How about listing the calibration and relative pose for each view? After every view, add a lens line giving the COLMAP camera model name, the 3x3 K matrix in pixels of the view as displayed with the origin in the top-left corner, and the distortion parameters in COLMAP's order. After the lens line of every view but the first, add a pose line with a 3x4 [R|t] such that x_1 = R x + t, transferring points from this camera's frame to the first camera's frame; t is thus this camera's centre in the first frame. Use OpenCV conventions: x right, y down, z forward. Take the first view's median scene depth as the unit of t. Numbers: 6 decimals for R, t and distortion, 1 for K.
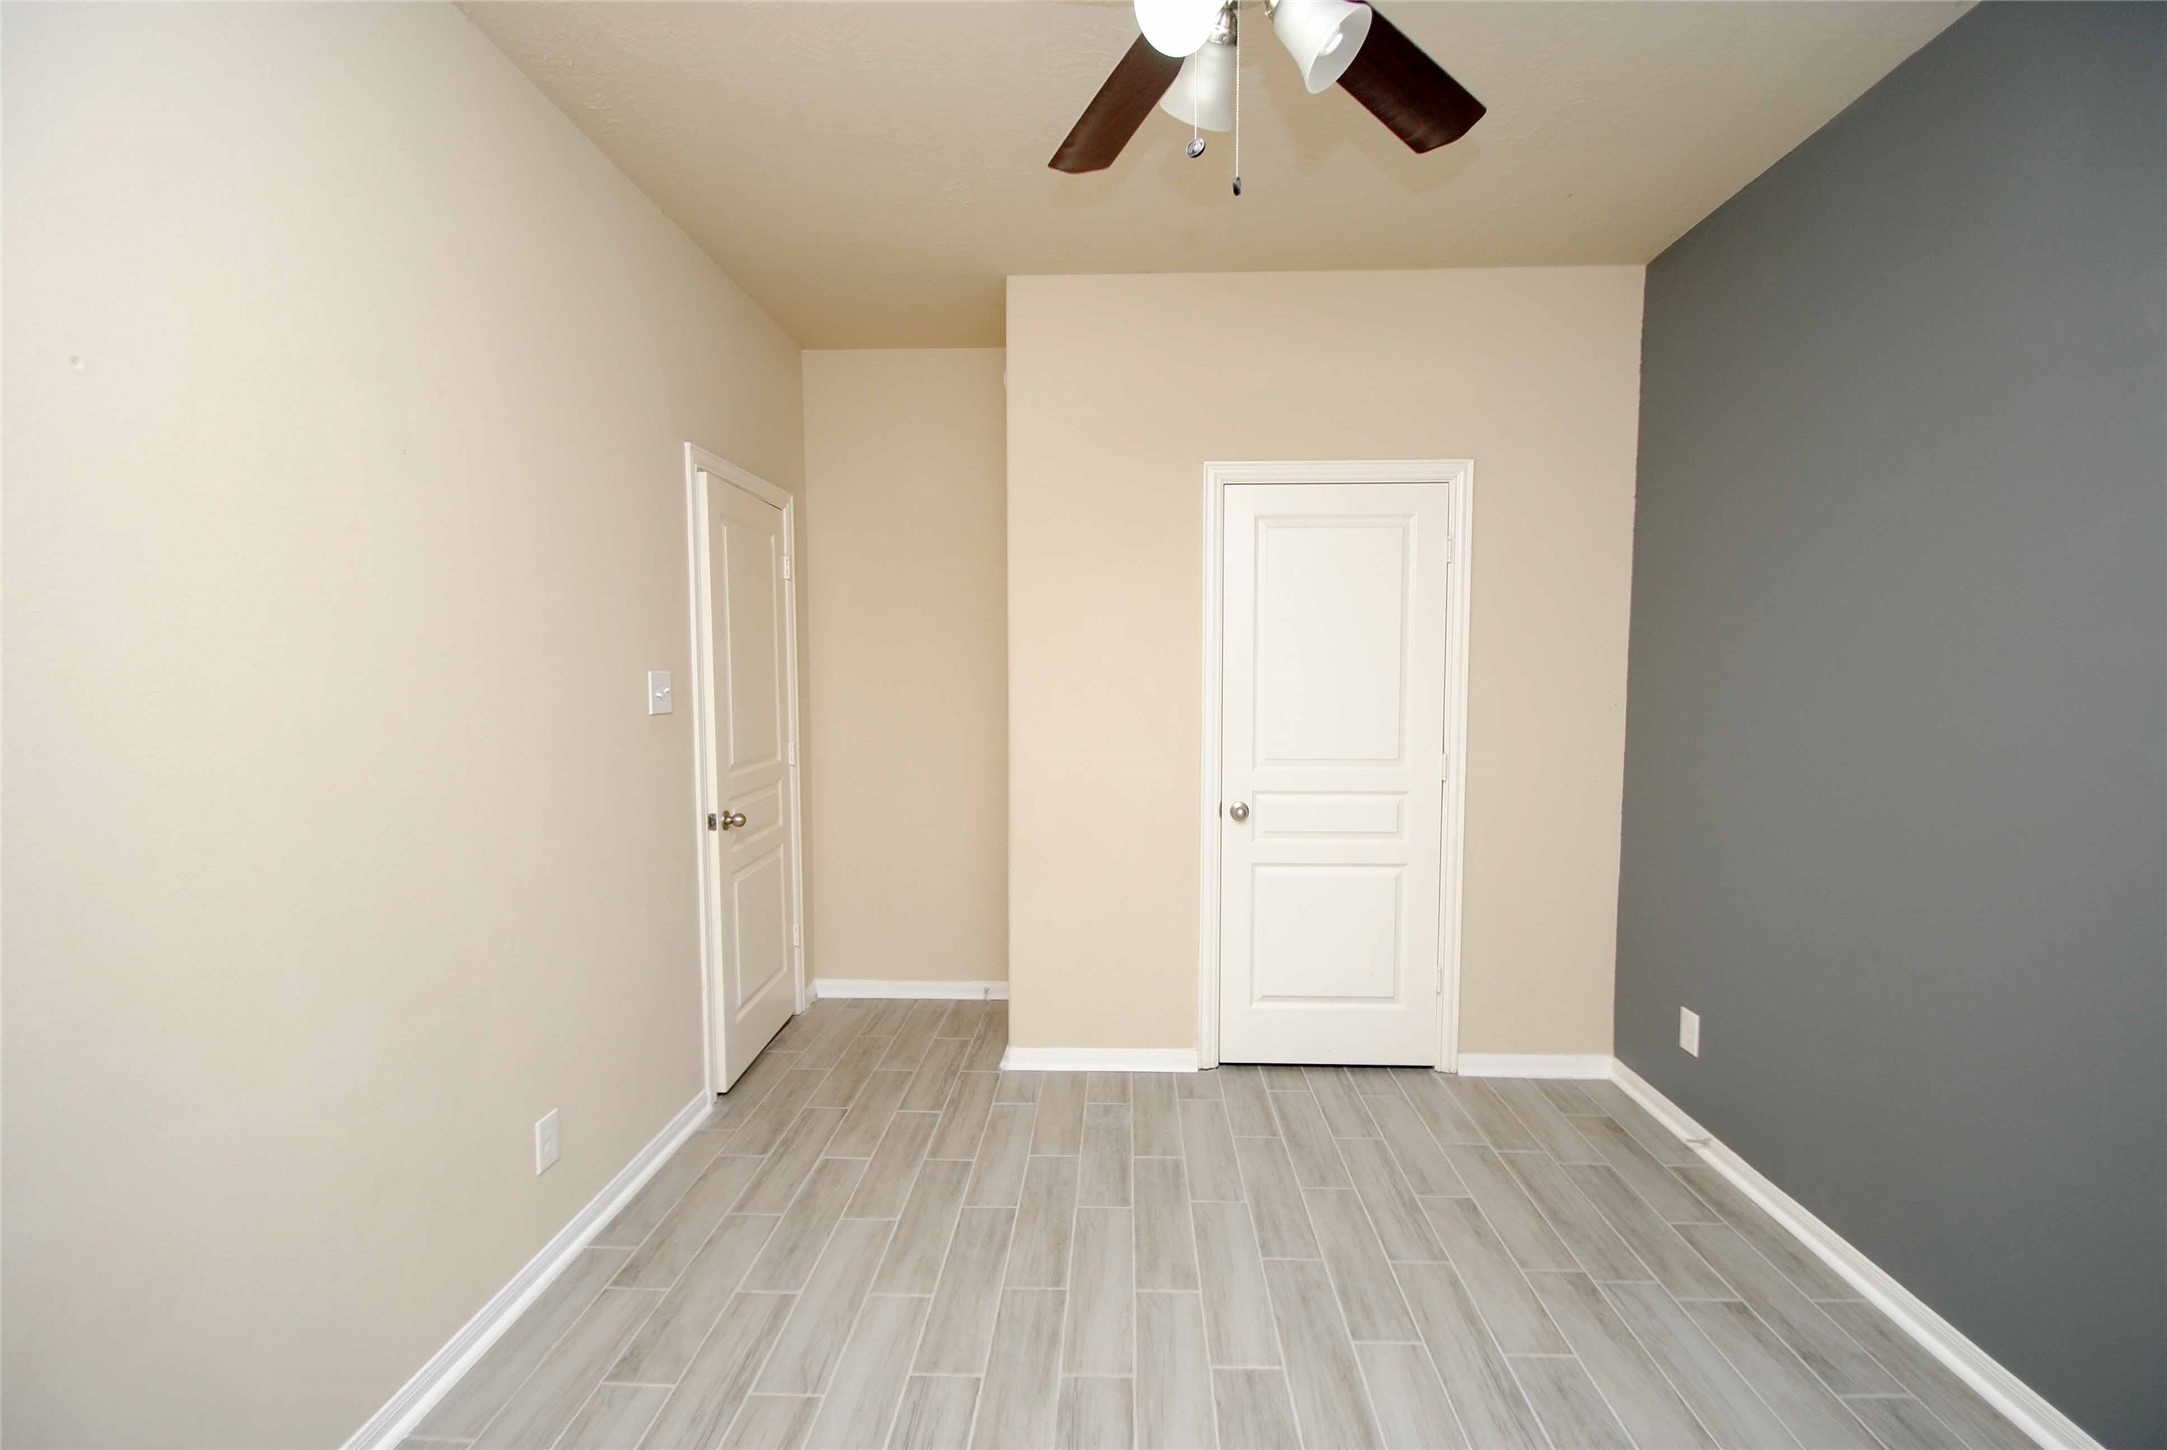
lens RADIAL K [[950.3, 0, 1097.2], [0, 950.3, 725.4], [0, 0, 1]] dist [0.003740, -0.009859]
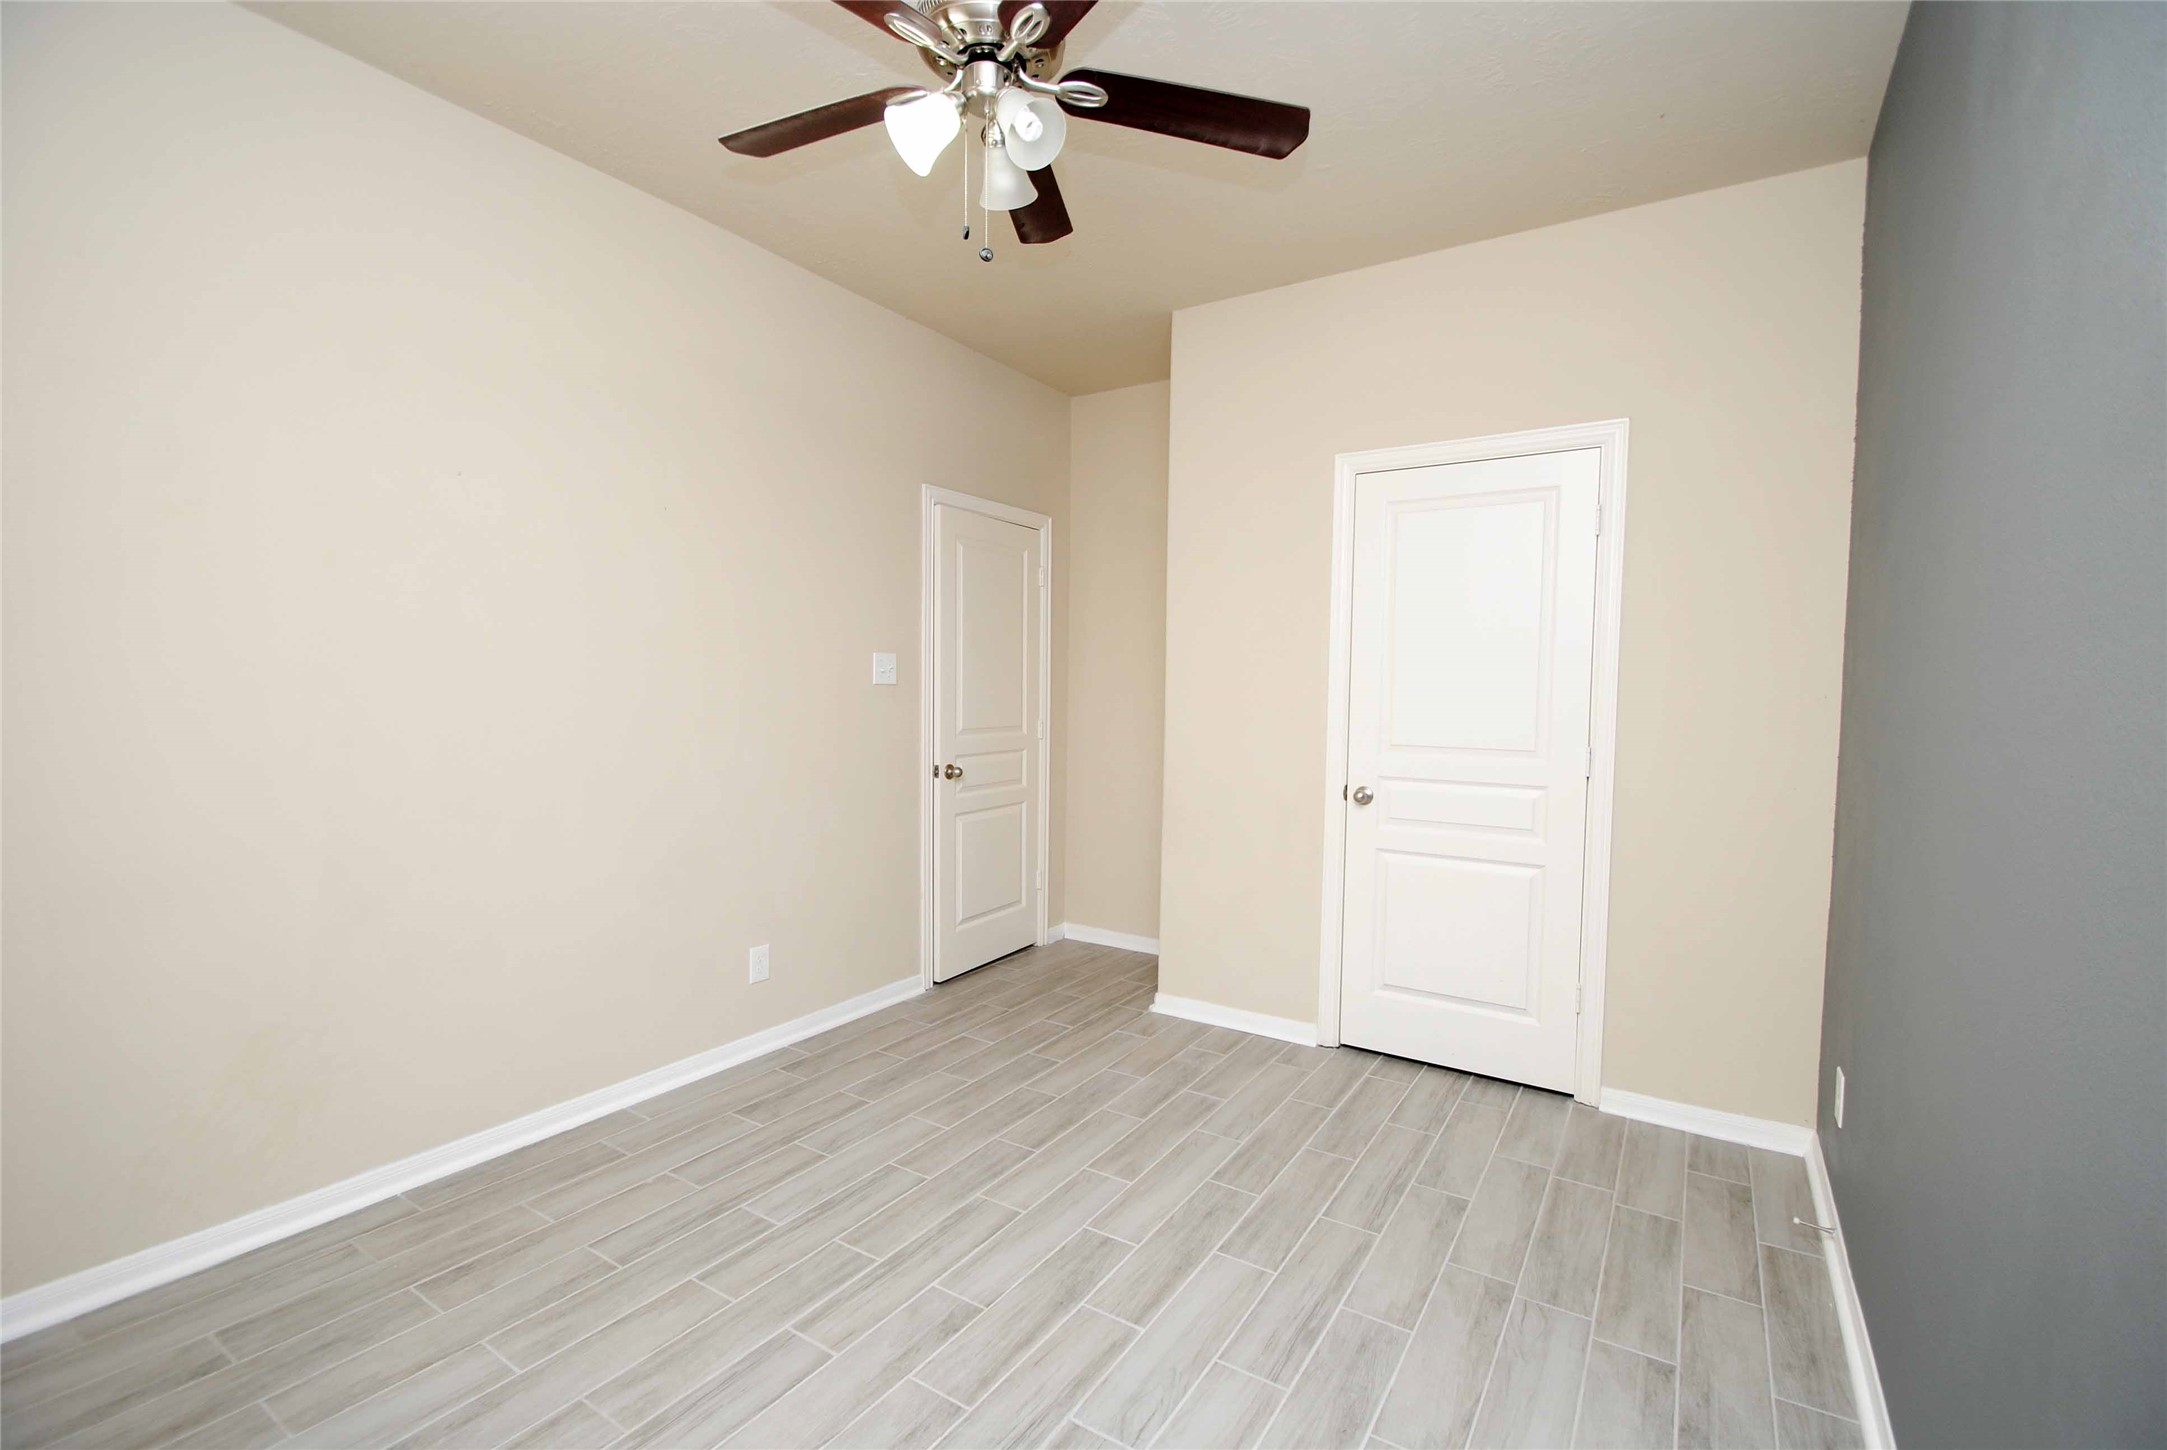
lens RADIAL K [[950.3, 0, 1094.7], [0, 950.3, 721.4], [0, 0, 1]] dist [0.003740, -0.009859]
pose [[0.860414, 0.031020, -0.508651, 0.502415], [-0.045384, 0.998844, -0.015856, 0.049350], [0.507571, 0.036727, 0.860827, -0.019696]]
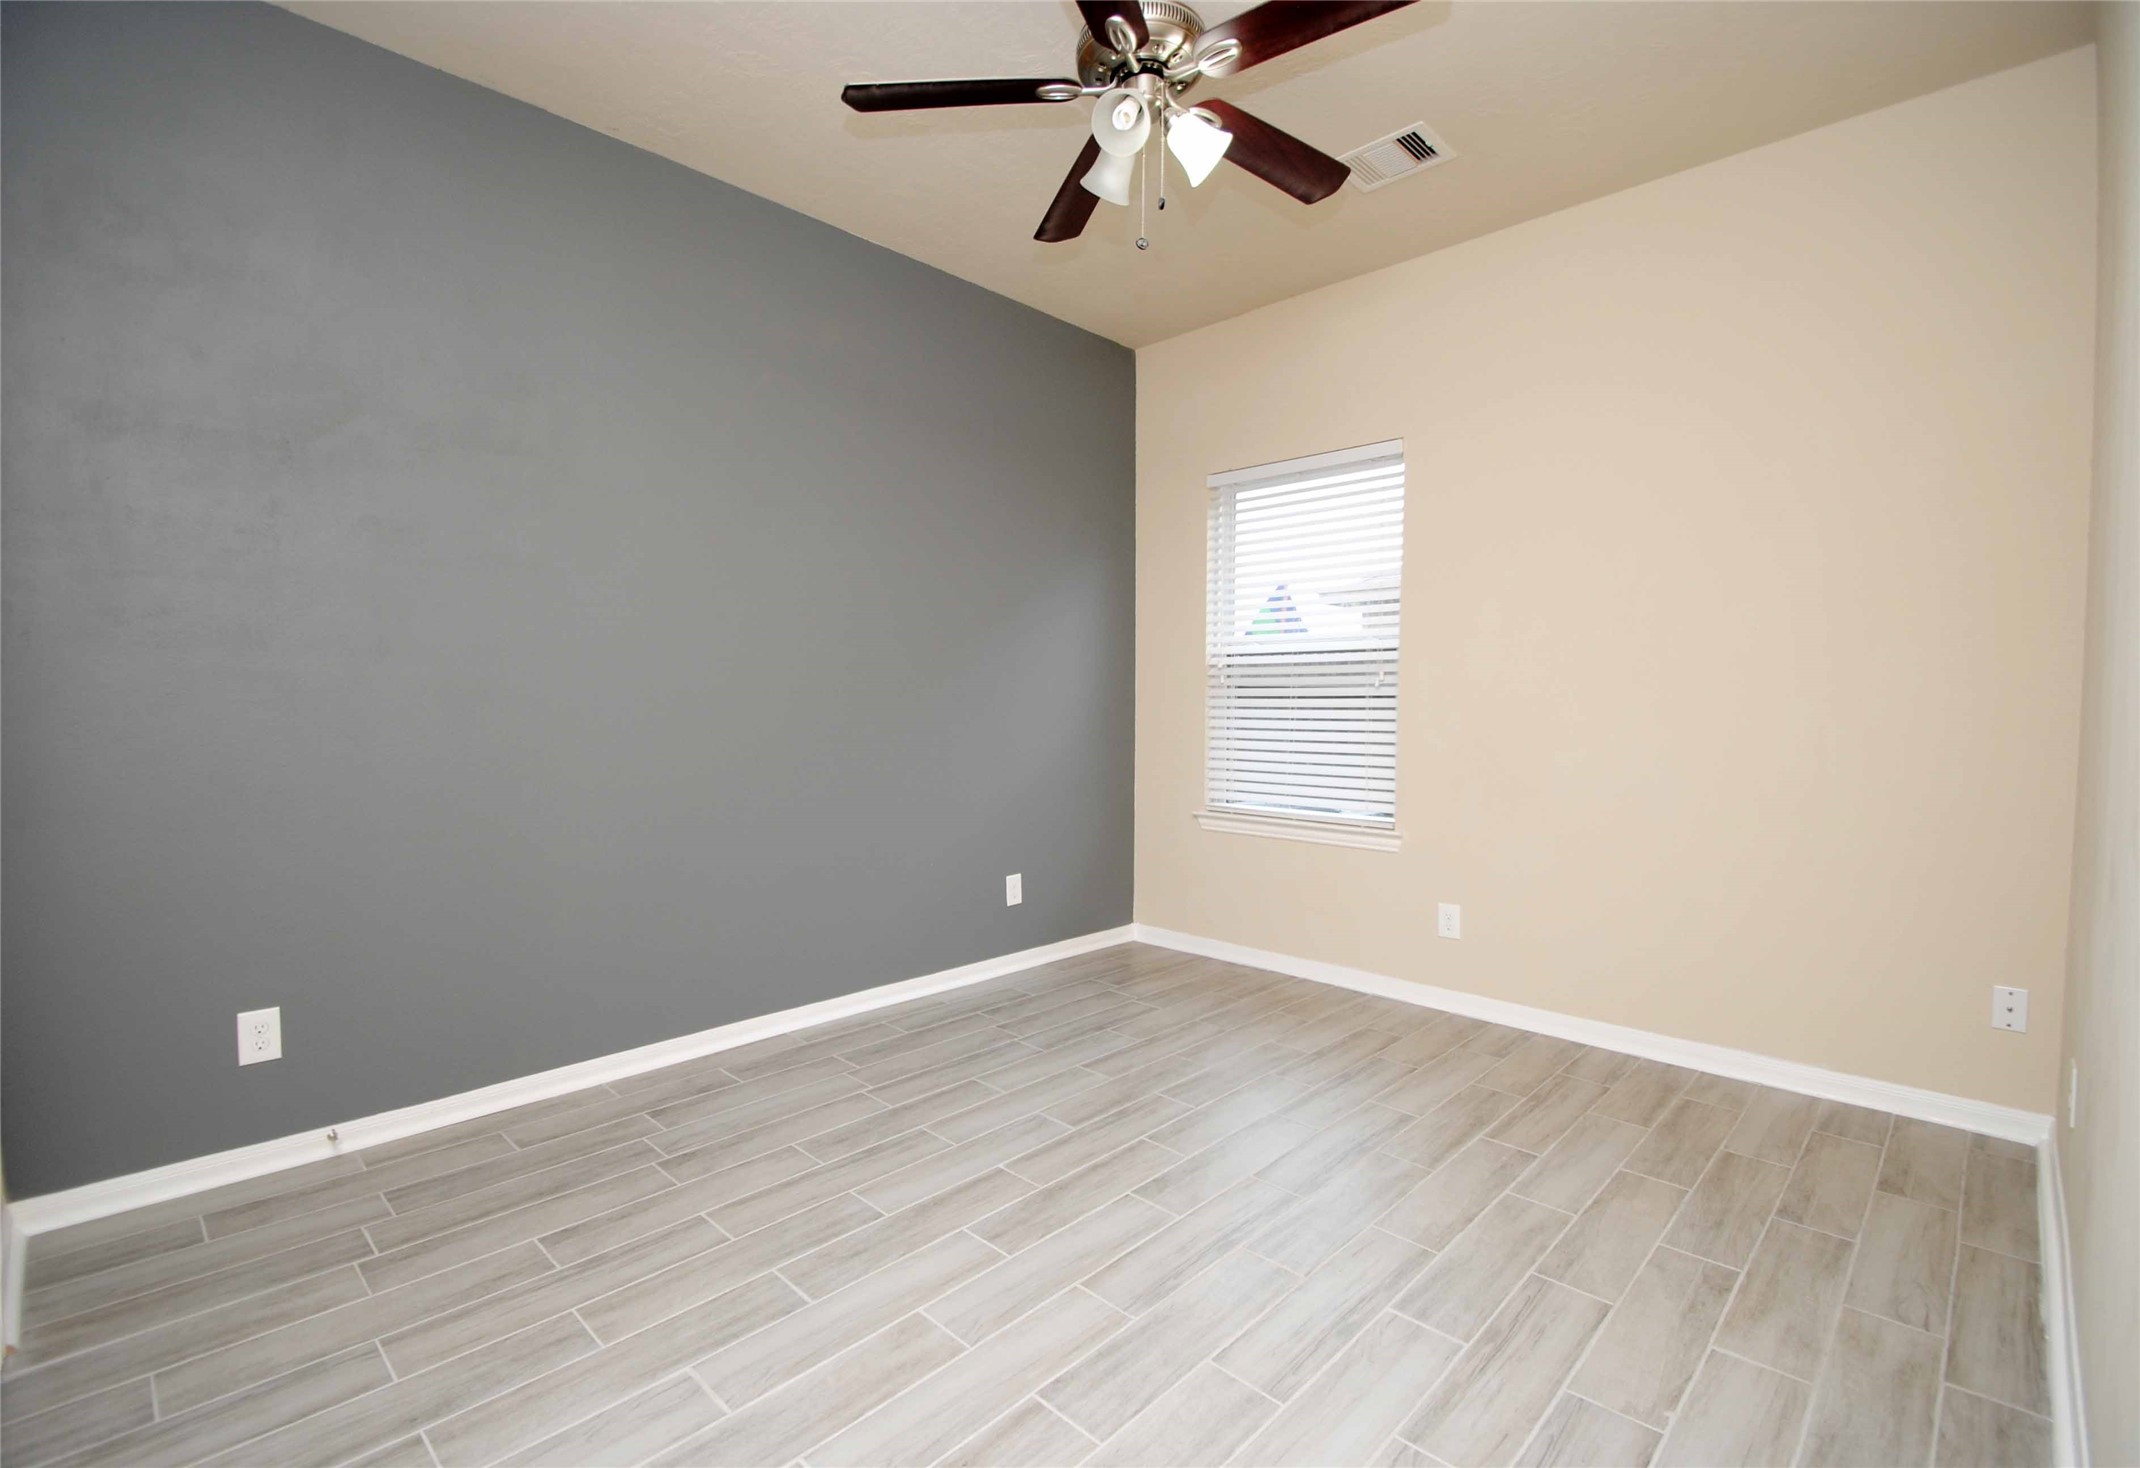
lens RADIAL K [[960.0, 0, 1072.1], [0, 960.0, 733.7], [0, 0, 1]] dist [-0.010577, -0.000925]
pose [[-0.747280, -0.022655, 0.664123, -0.408689], [0.037741, 0.996359, 0.076454, 0.041879], [-0.663436, 0.082197, -0.743704, 1.170883]]
